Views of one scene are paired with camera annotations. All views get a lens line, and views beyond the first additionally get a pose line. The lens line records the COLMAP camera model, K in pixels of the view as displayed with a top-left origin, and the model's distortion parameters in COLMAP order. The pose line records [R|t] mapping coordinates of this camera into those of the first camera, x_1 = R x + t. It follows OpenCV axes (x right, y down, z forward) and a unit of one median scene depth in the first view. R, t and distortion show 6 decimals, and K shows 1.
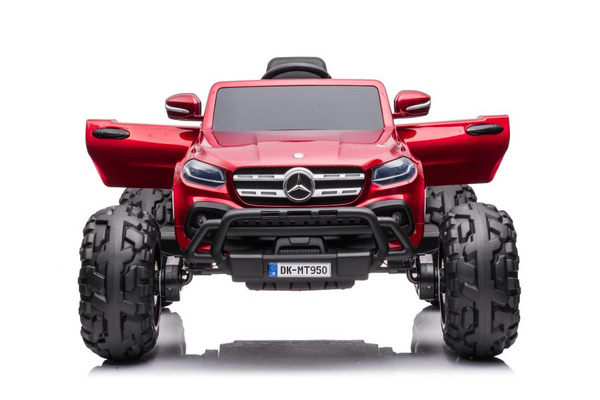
lens RADIAL K [[1496.5, 0, 298.7], [0, 1496.5, 201.0], [0, 0, 1]] dist [0.390828, 0.000000]
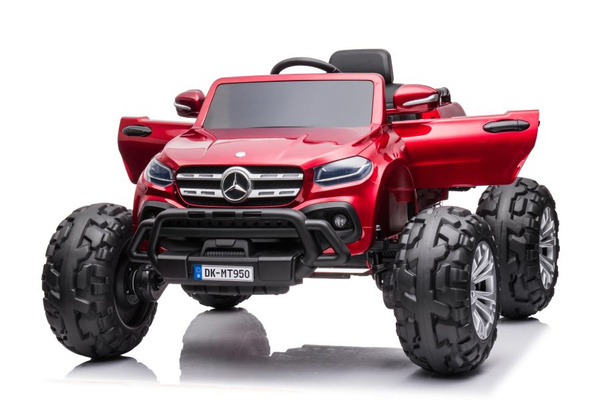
lens RADIAL K [[1496.5, 0, 303.9], [0, 1496.5, 202.2], [0, 0, 1]] dist [0.390828, 0.000000]
pose [[0.940927, 0.016273, -0.338219, 0.359817], [-0.014612, 0.999865, 0.007458, -0.007170], [0.338294, -0.002075, 0.941038, 0.107157]]
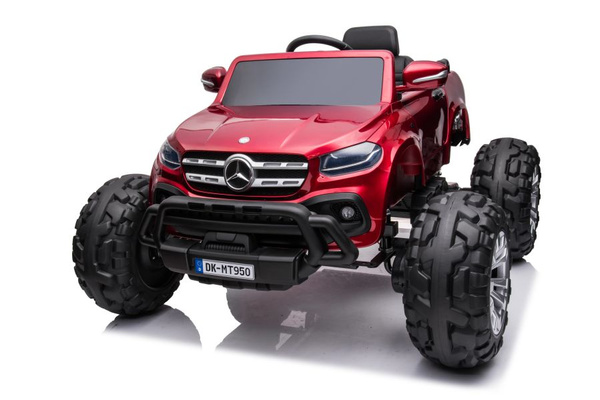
lens RADIAL K [[692.8, 0, 290.6], [0, 692.8, 183.7], [0, 0, 1]] dist [0.074754, 0.000000]
pose [[0.911581, 0.057111, -0.407134, 0.199293], [-0.005717, 0.991969, 0.126349, -0.056985], [0.411080, -0.112850, 0.904587, 0.614600]]
